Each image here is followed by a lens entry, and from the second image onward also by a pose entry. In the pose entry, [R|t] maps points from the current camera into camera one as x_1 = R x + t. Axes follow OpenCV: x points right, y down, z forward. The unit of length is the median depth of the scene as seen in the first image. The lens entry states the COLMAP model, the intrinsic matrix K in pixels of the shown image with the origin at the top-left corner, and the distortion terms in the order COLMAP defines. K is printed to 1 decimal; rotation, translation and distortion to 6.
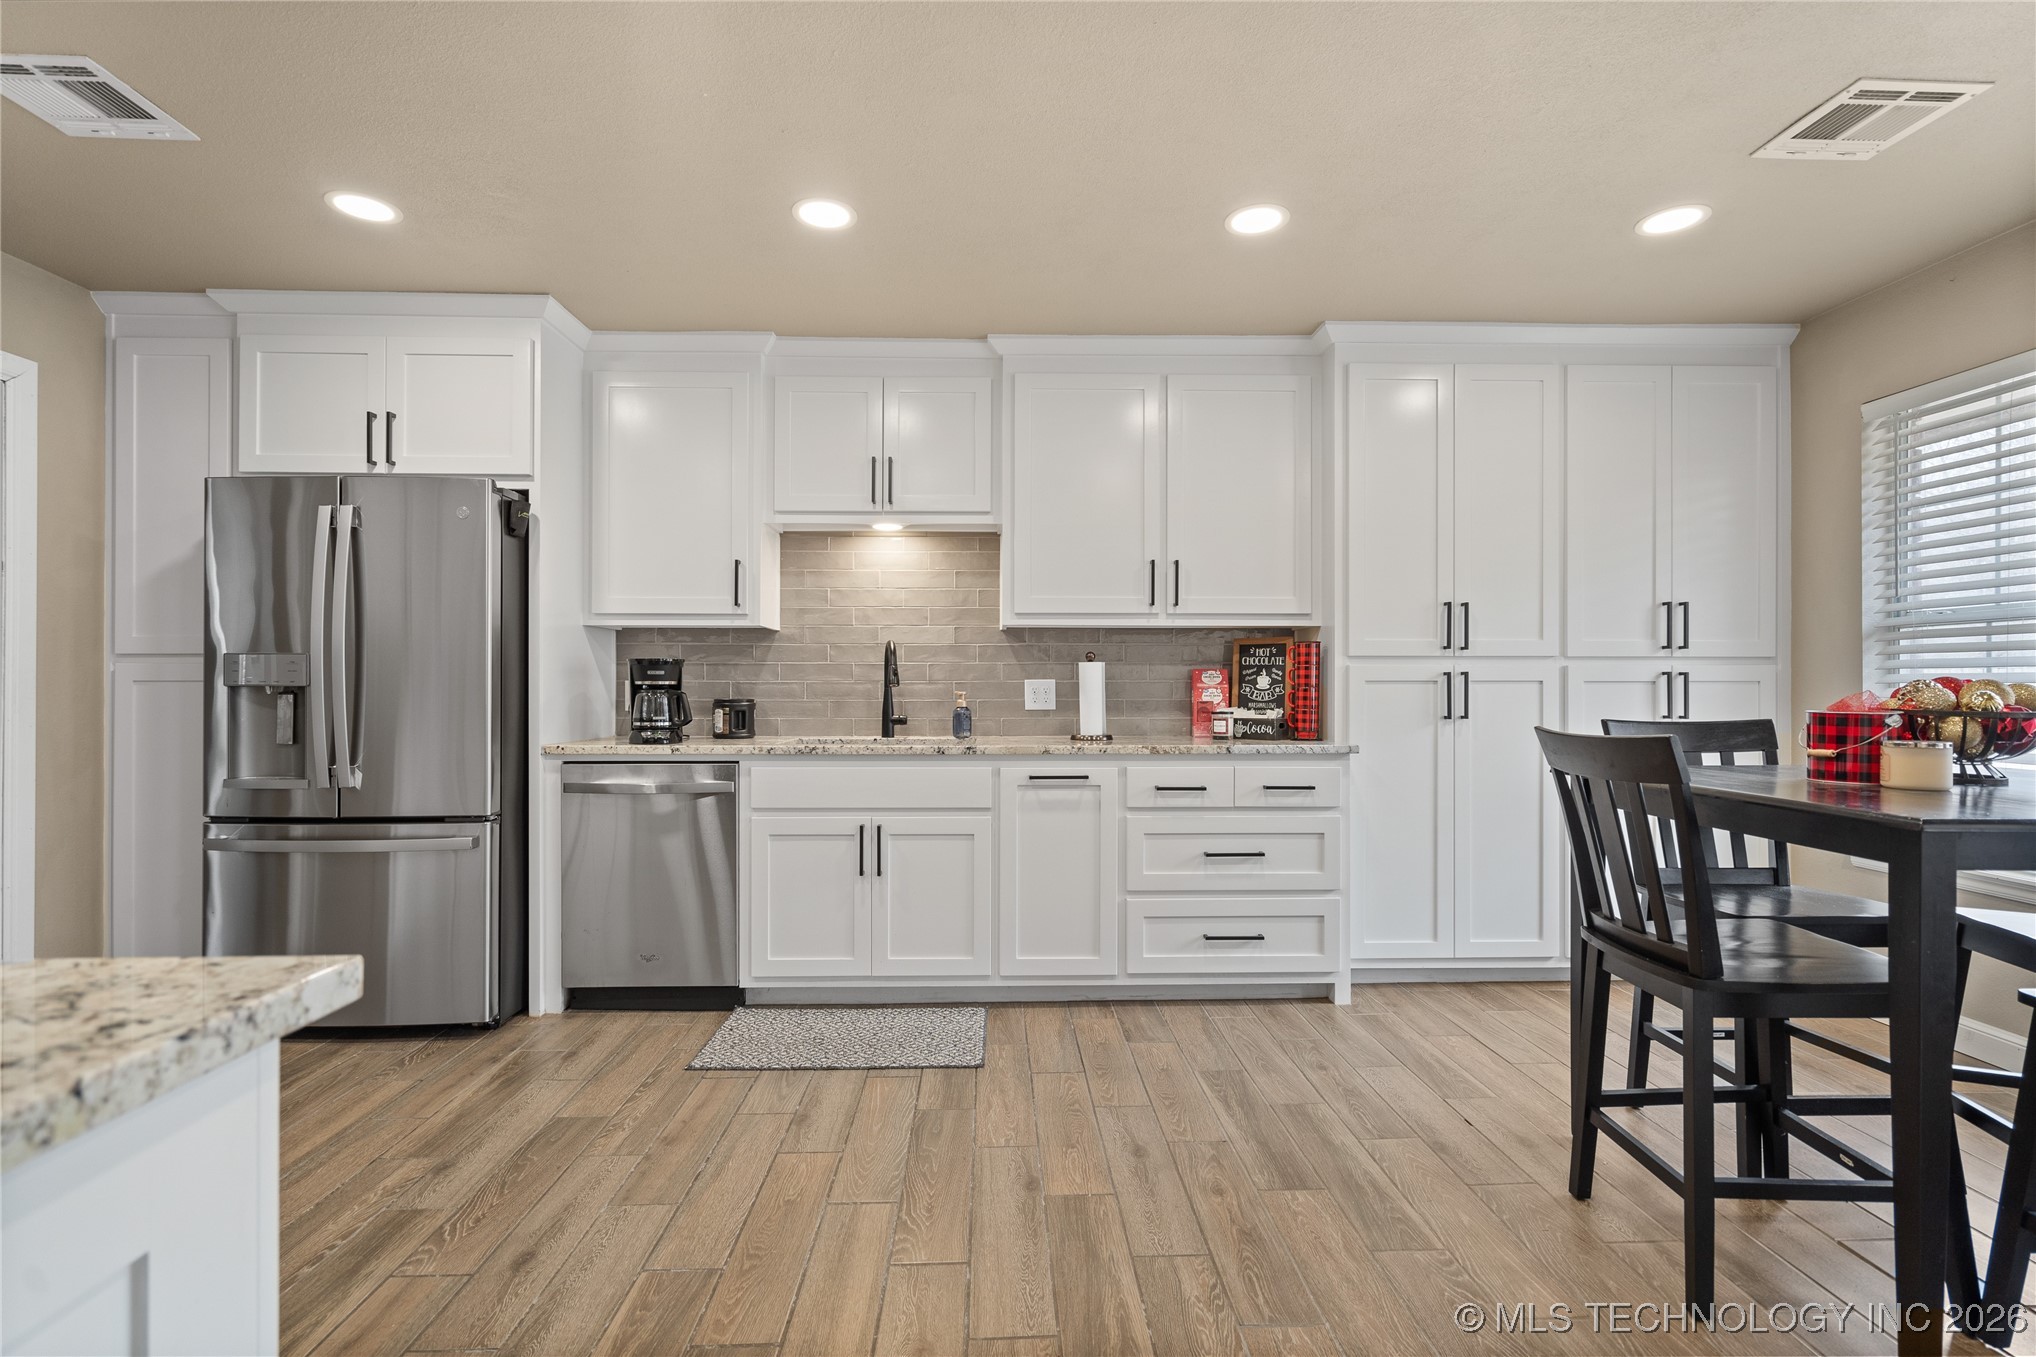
lens RADIAL K [[950.3, 0, 1010.4], [0, 950.3, 684.4], [0, 0, 1]] dist [-0.000351, 0.001893]
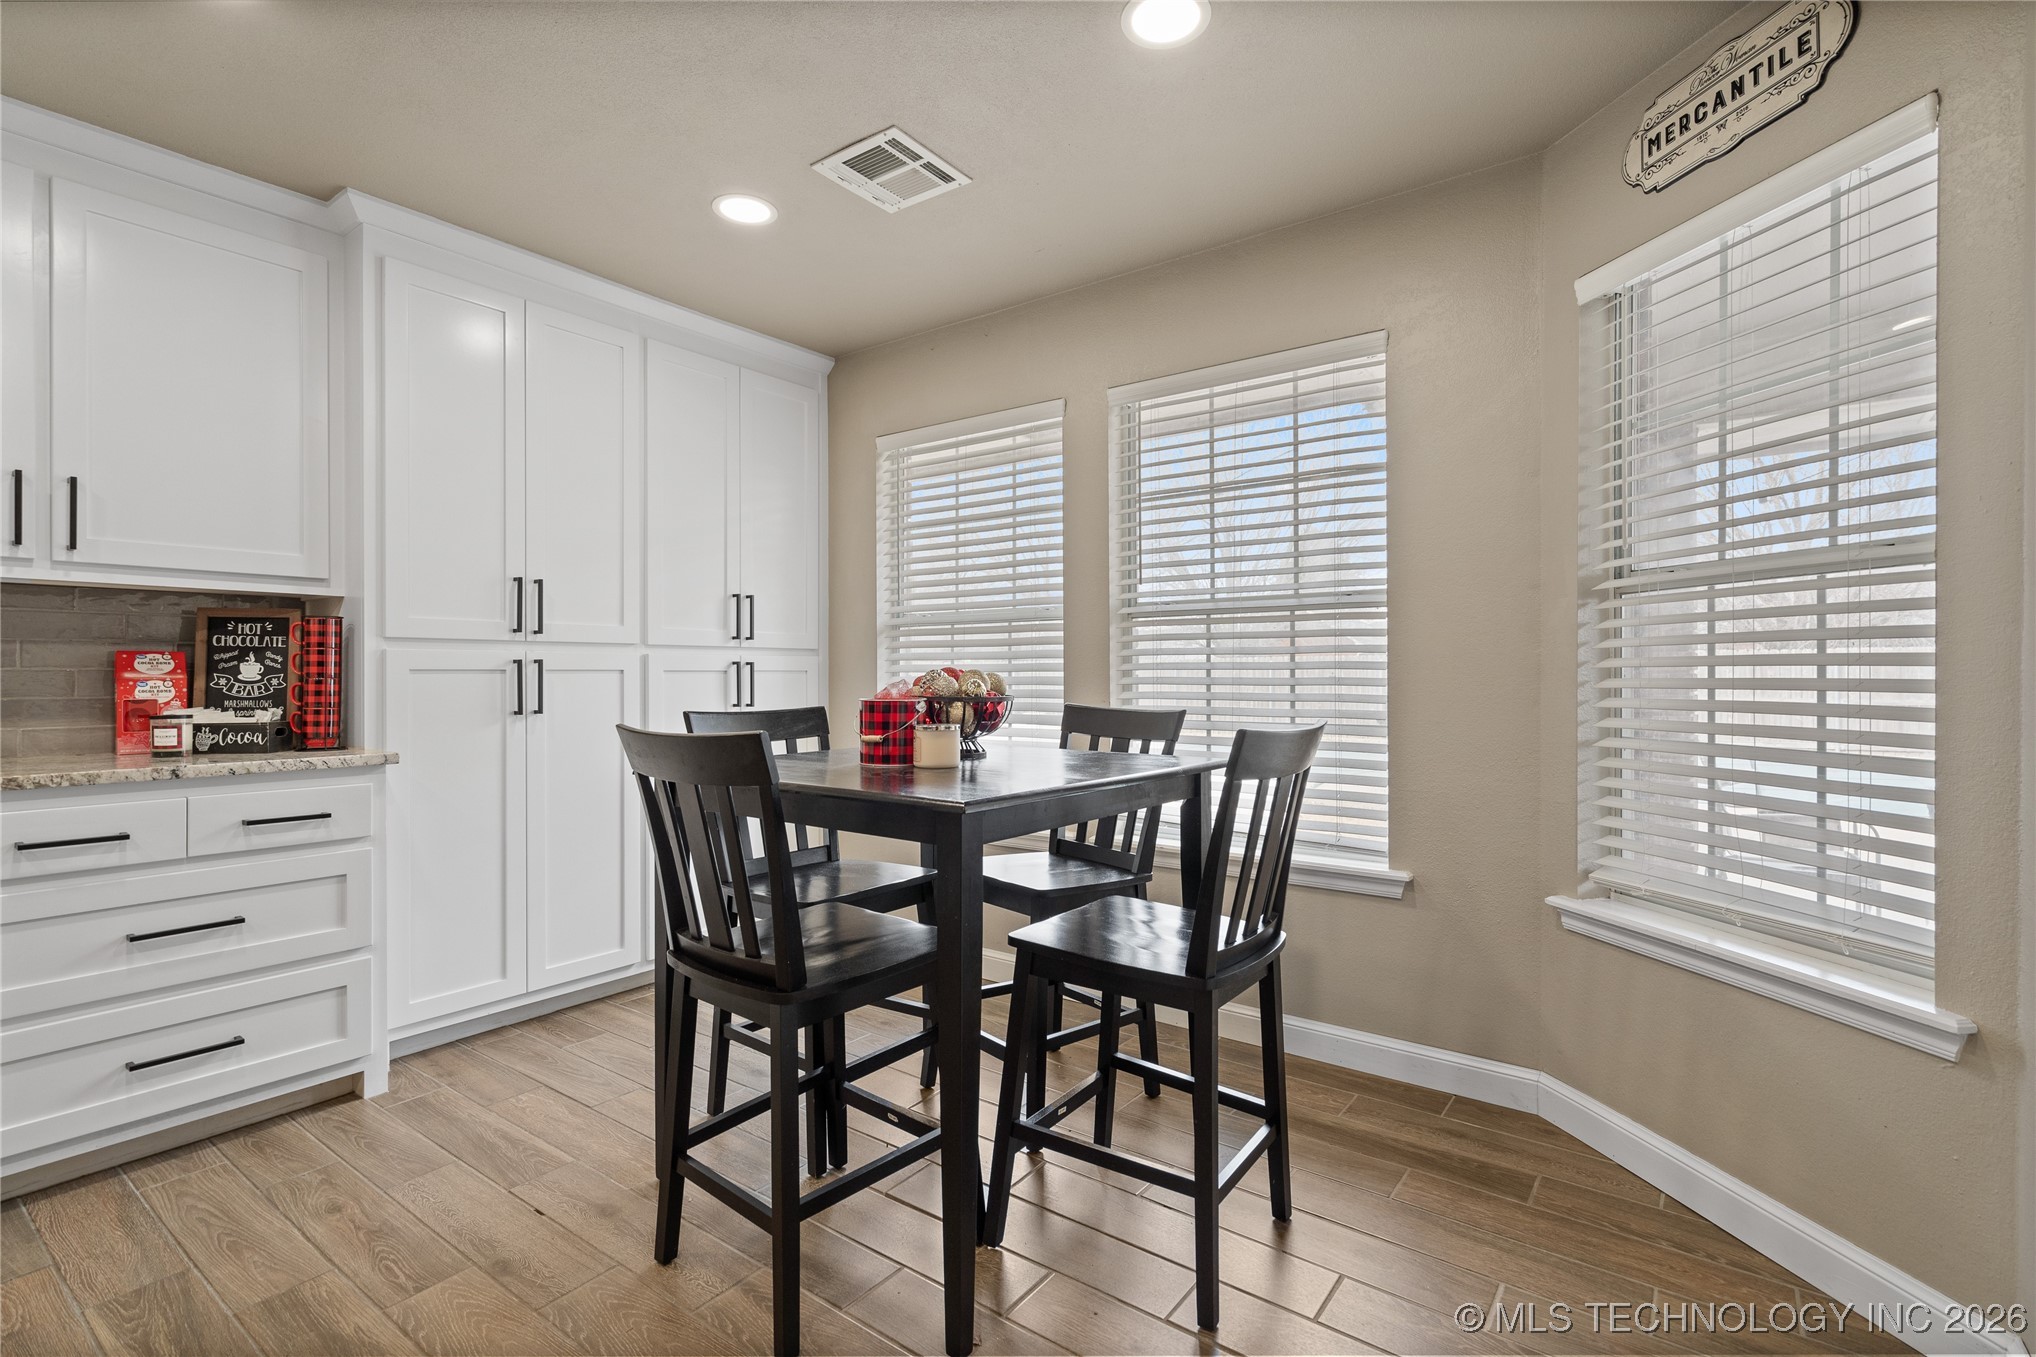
lens RADIAL K [[950.3, 0, 1018.4], [0, 950.3, 677.5], [0, 0, 1]] dist [-0.000351, 0.001893]
pose [[0.616352, -0.004318, 0.787459, 0.069660], [0.000140, 0.999986, 0.005374, -0.001352], [-0.787471, -0.003202, 0.616343, 0.128640]]
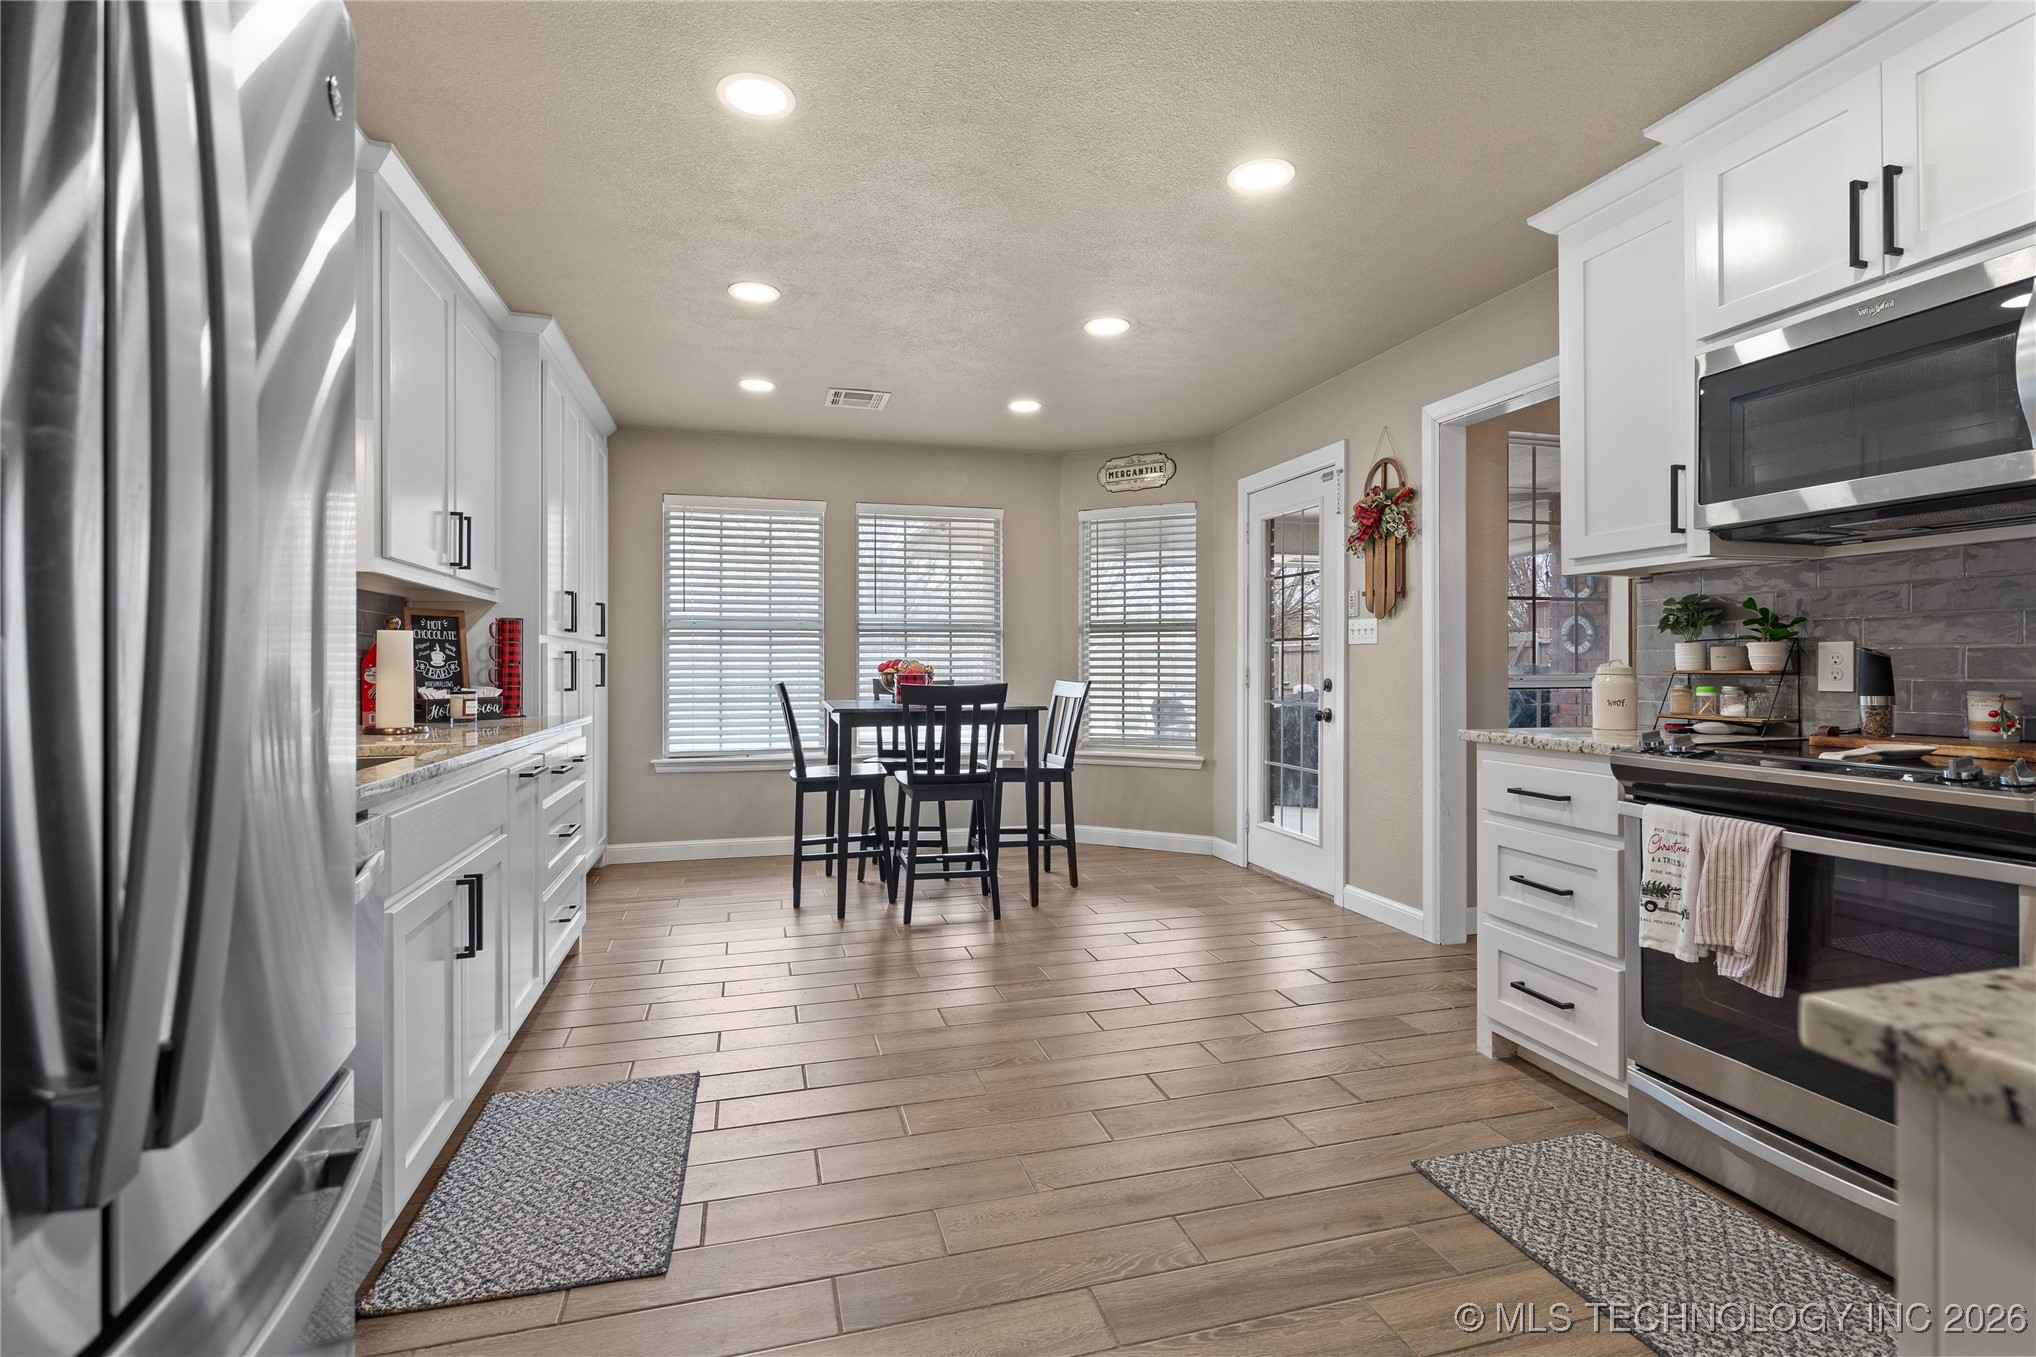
lens RADIAL K [[950.3, 0, 1030.3], [0, 950.3, 665.1], [0, 0, 1]] dist [-0.000351, 0.001893]
pose [[-0.255007, 0.000680, 0.966939, -0.856284], [-0.001977, 0.999997, -0.001225, 0.004814], [-0.966937, -0.002224, -0.255005, 0.787771]]
